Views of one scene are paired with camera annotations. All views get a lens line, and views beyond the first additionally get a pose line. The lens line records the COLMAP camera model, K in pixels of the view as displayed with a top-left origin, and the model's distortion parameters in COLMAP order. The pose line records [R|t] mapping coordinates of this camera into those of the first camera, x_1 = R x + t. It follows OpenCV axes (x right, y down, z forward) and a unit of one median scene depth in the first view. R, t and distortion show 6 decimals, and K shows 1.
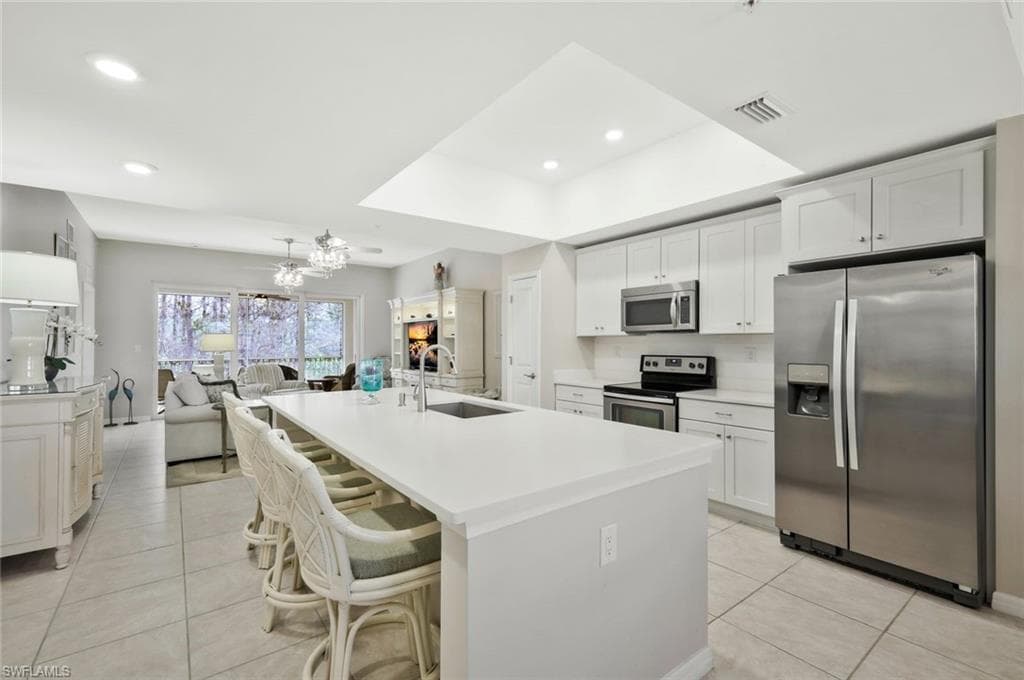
lens RADIAL K [[454.1, 0, 516.5], [0, 454.1, 342.8], [0, 0, 1]] dist [0.012693, -0.001835]
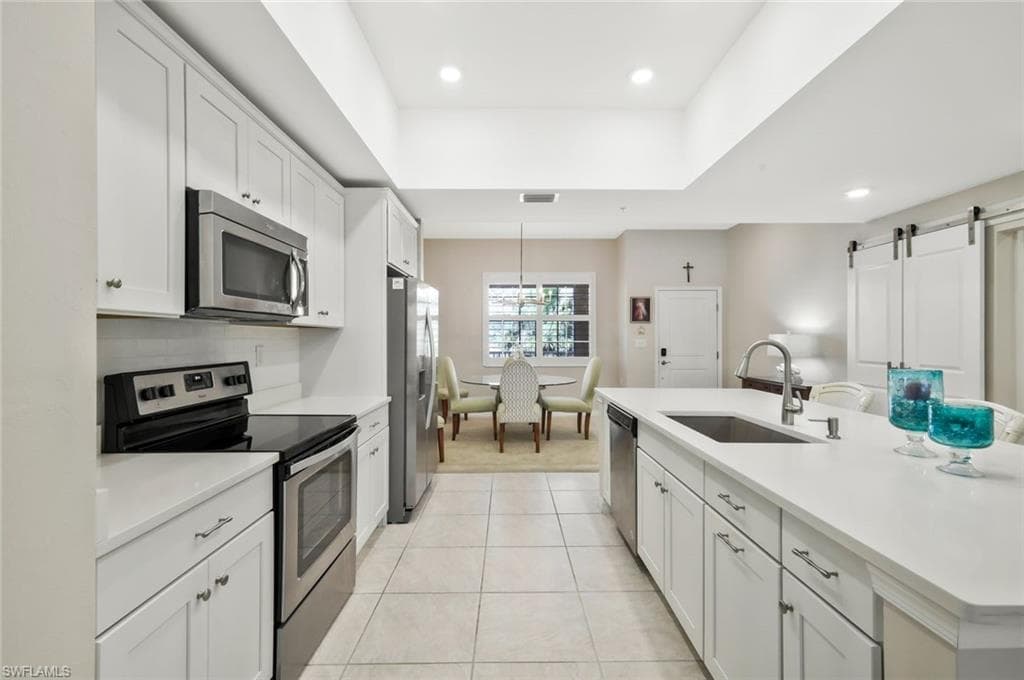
lens RADIAL K [[454.1, 0, 511.7], [0, 454.1, 335.4], [0, 0, 1]] dist [0.012693, -0.001835]
pose [[-0.797090, 0.003845, 0.603848, -0.109218], [0.001563, 0.999990, -0.004304, 0.000076], [-0.603858, -0.002487, -0.797088, 0.702214]]
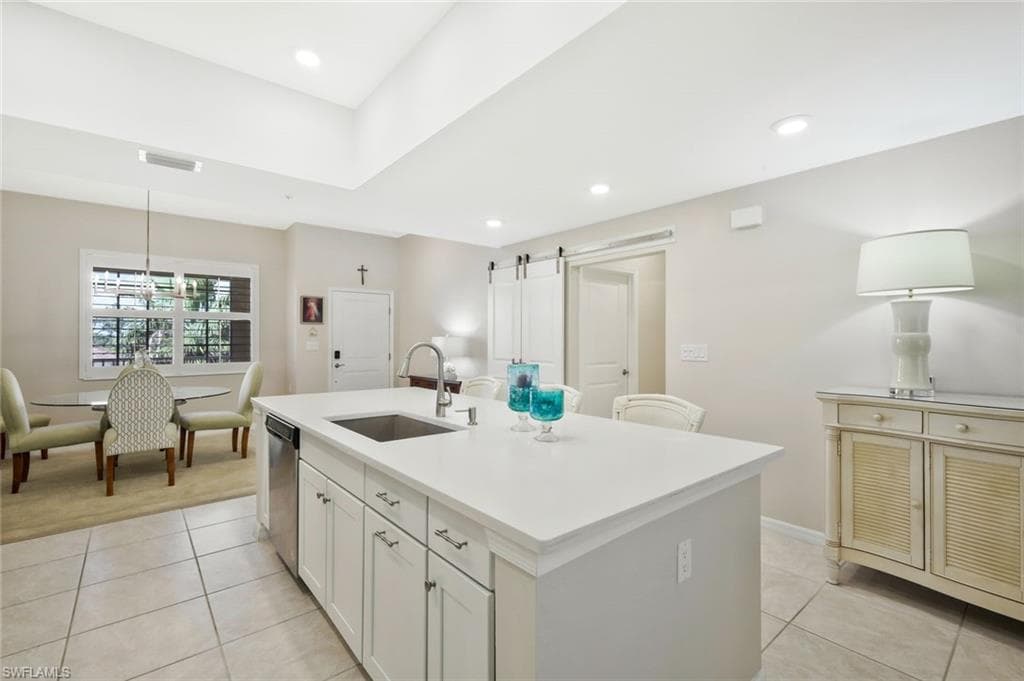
lens RADIAL K [[454.1, 0, 519.1], [0, 454.1, 339.0], [0, 0, 1]] dist [0.012693, -0.001835]
pose [[-0.998980, 0.000145, -0.045155, -0.114968], [0.000173, 1.000000, -0.000619, 0.000152], [0.045155, -0.000627, -0.998980, 0.693069]]
